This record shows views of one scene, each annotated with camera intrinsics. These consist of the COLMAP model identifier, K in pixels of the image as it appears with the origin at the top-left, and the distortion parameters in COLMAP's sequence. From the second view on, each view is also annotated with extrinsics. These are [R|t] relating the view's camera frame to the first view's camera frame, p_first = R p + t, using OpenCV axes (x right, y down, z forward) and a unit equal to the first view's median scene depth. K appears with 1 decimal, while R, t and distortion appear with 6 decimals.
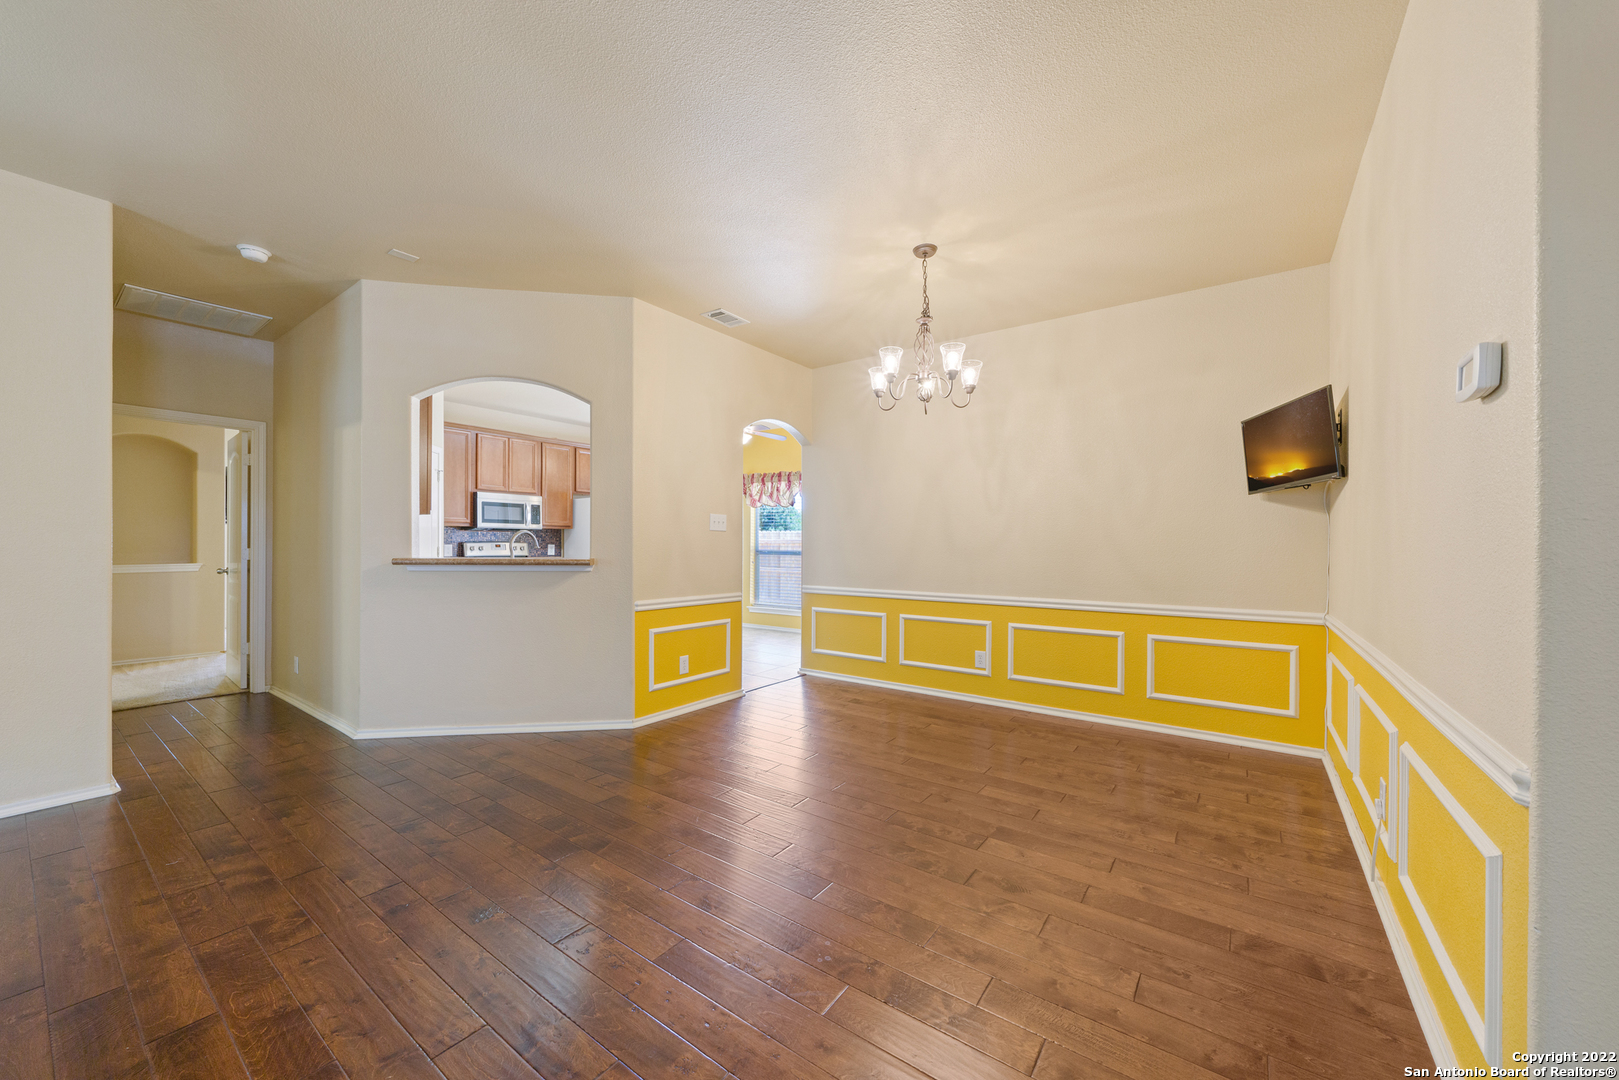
lens RADIAL K [[593.8, 0, 807.6], [0, 593.8, 545.1], [0, 0, 1]] dist [0.000355, -0.000103]
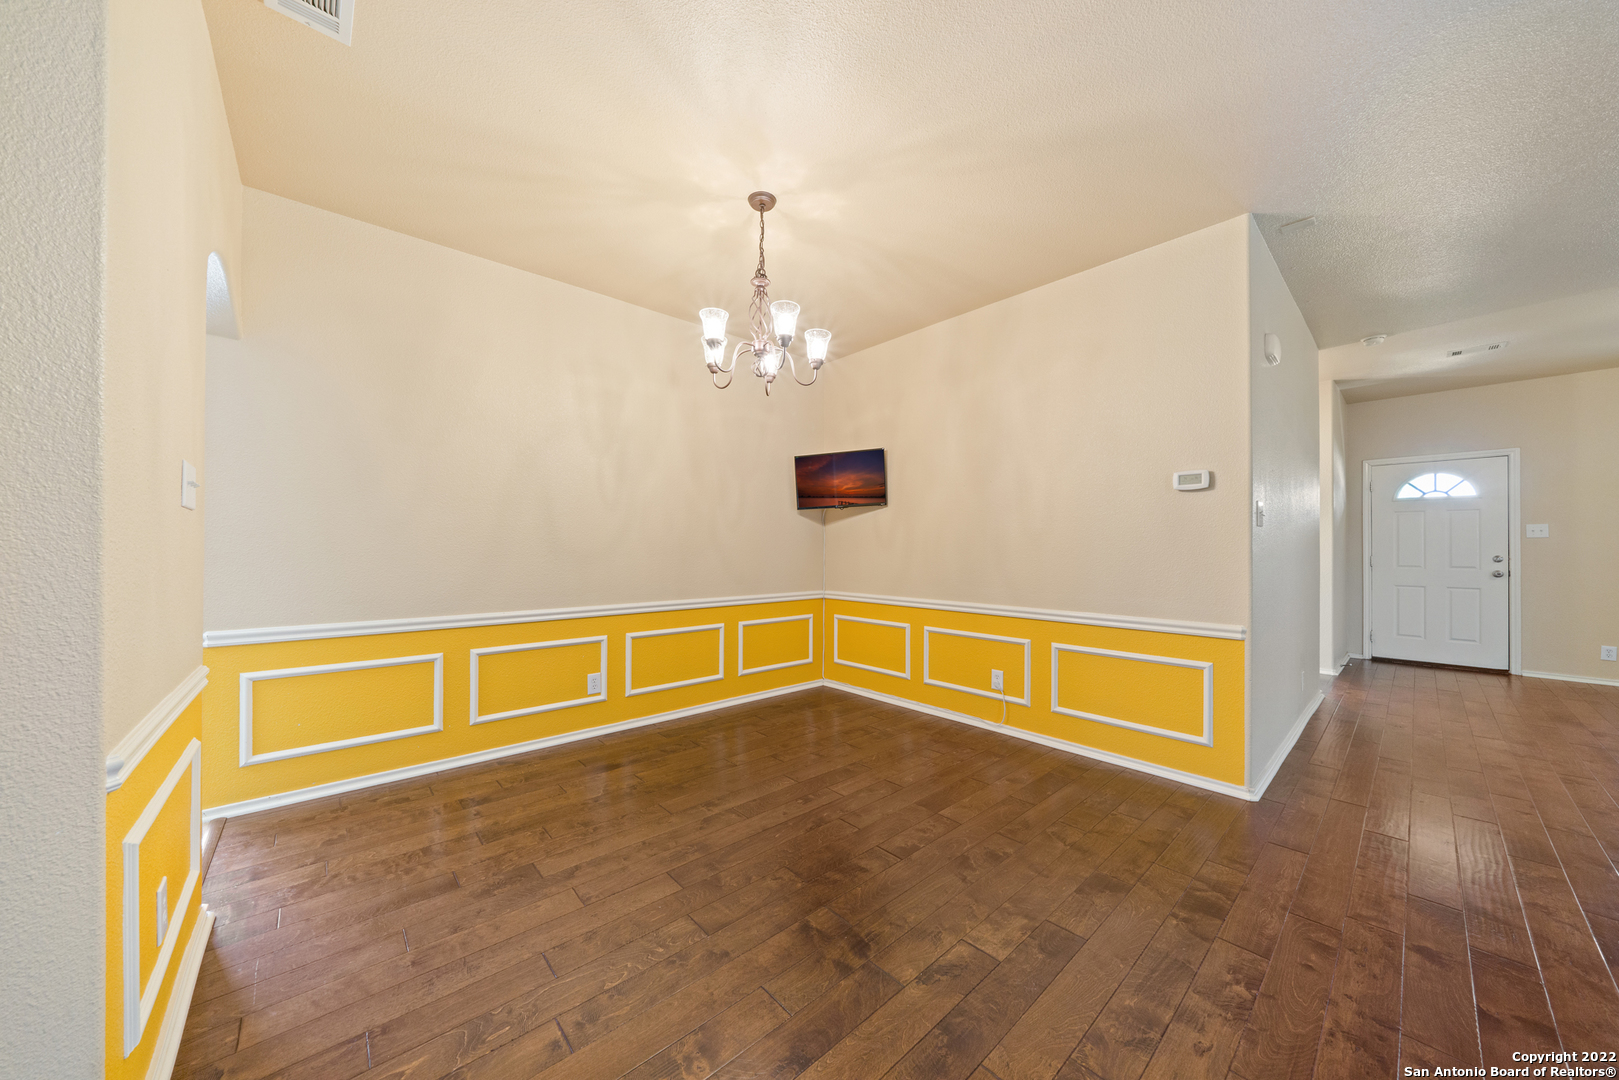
lens RADIAL K [[548.3, 0, 806.6], [0, 548.3, 544.0], [0, 0, 1]] dist [-0.003045, -0.000031]
pose [[0.212852, 0.004842, 0.977073, -0.457372], [-0.002334, 0.999987, -0.004447, 0.000274], [-0.977082, -0.001334, 0.212860, 0.634089]]
